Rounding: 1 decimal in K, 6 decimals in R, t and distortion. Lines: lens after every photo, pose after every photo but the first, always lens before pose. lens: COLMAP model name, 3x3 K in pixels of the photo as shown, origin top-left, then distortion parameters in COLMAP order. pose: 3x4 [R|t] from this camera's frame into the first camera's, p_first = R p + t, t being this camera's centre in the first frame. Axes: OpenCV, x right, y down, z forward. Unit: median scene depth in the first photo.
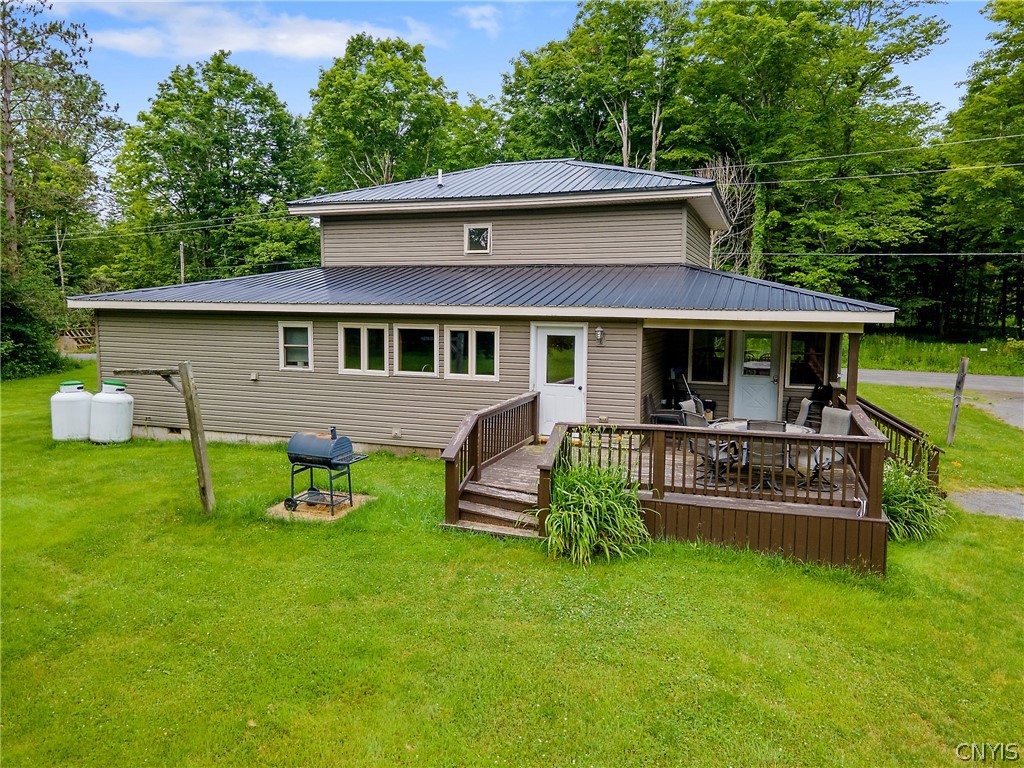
lens RADIAL K [[738.5, 0, 513.6], [0, 738.5, 381.4], [0, 0, 1]] dist [0.027544, 0.002336]
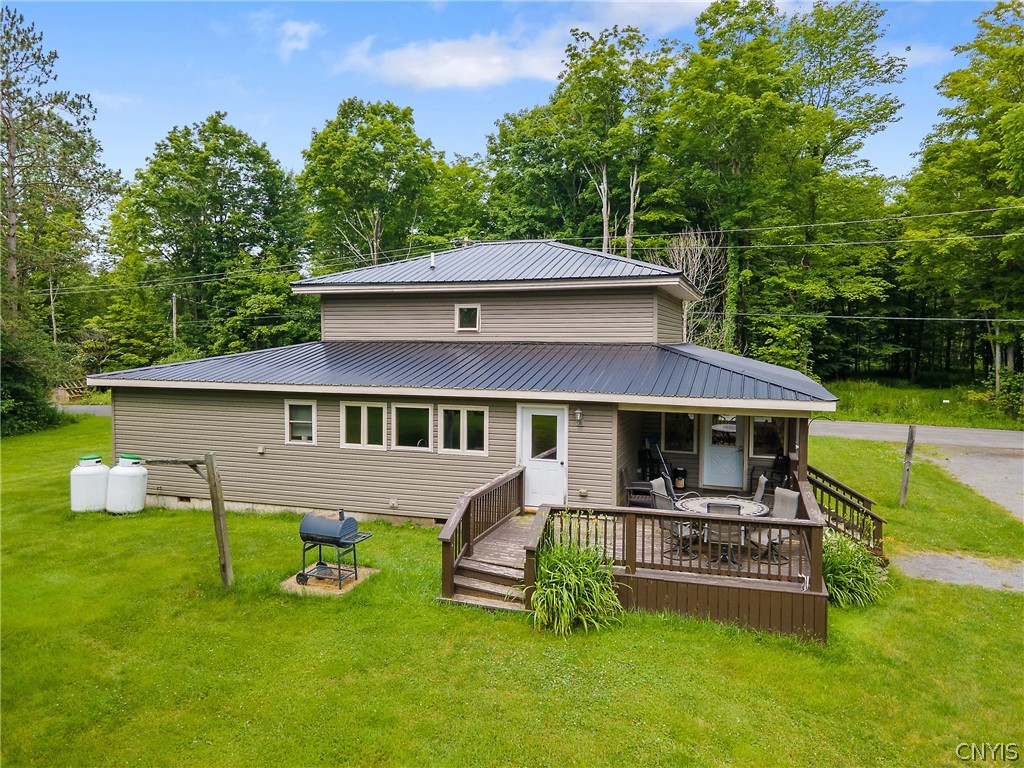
lens RADIAL K [[738.5, 0, 514.2], [0, 738.5, 381.6], [0, 0, 1]] dist [0.027544, 0.002336]
pose [[0.999773, -0.003405, 0.021049, -0.003456], [0.004452, 0.998745, -0.049878, -0.048503], [-0.020853, 0.049961, 0.998533, -0.087793]]
